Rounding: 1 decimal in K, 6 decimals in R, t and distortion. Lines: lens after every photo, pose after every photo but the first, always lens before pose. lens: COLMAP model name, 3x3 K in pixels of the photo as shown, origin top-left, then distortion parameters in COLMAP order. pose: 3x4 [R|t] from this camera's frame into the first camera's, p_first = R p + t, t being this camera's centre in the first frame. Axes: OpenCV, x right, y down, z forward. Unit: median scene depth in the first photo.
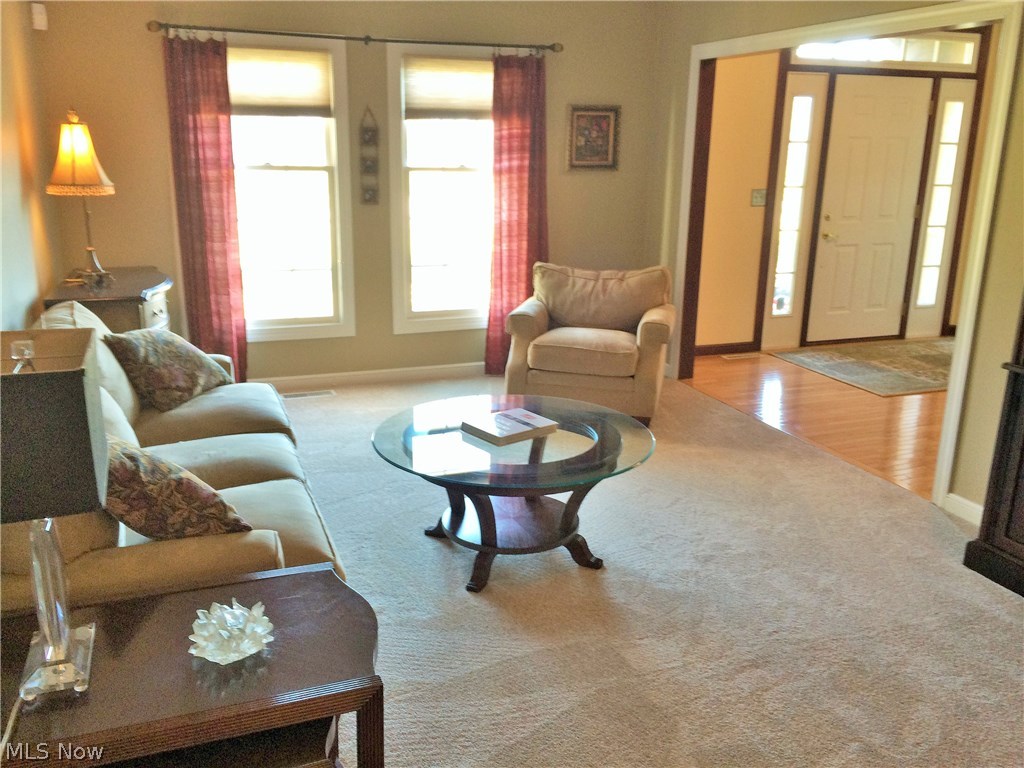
lens RADIAL K [[878.6, 0, 507.6], [0, 878.6, 378.9], [0, 0, 1]] dist [0.068437, -0.096523]
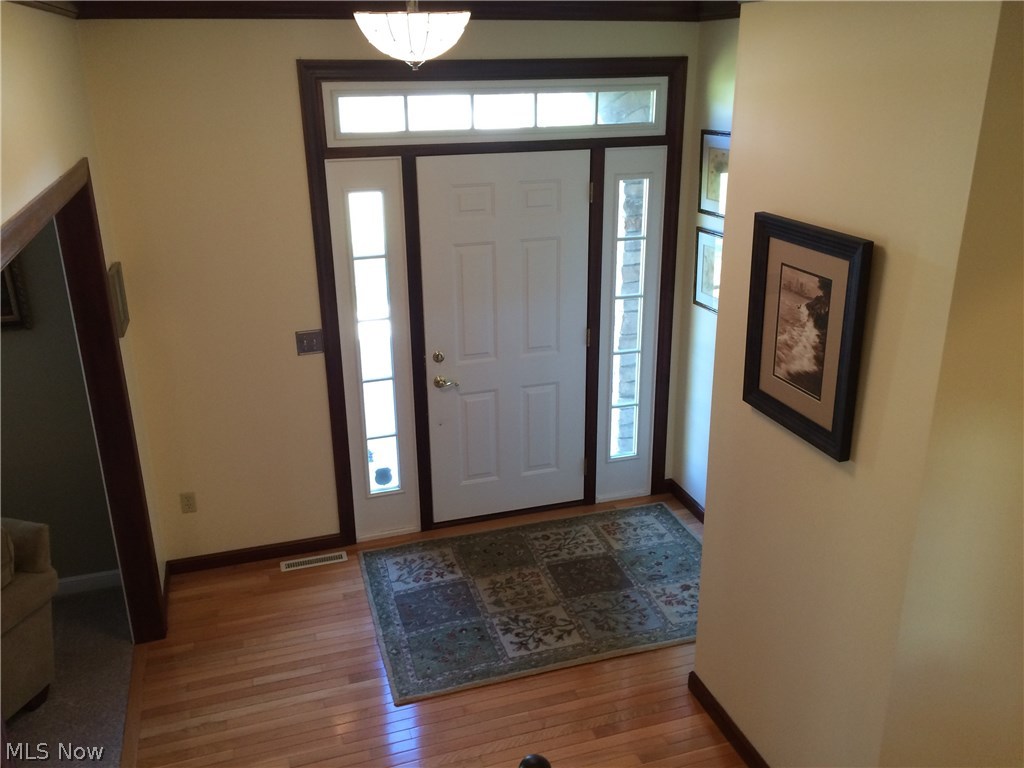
lens RADIAL K [[878.6, 0, 514.1], [0, 878.6, 383.0], [0, 0, 1]] dist [0.068437, -0.096523]
pose [[0.999140, -0.003882, -0.041280, 0.561673], [0.007765, 0.995510, 0.094333, -0.284482], [0.040729, -0.094572, 0.994685, 0.408694]]
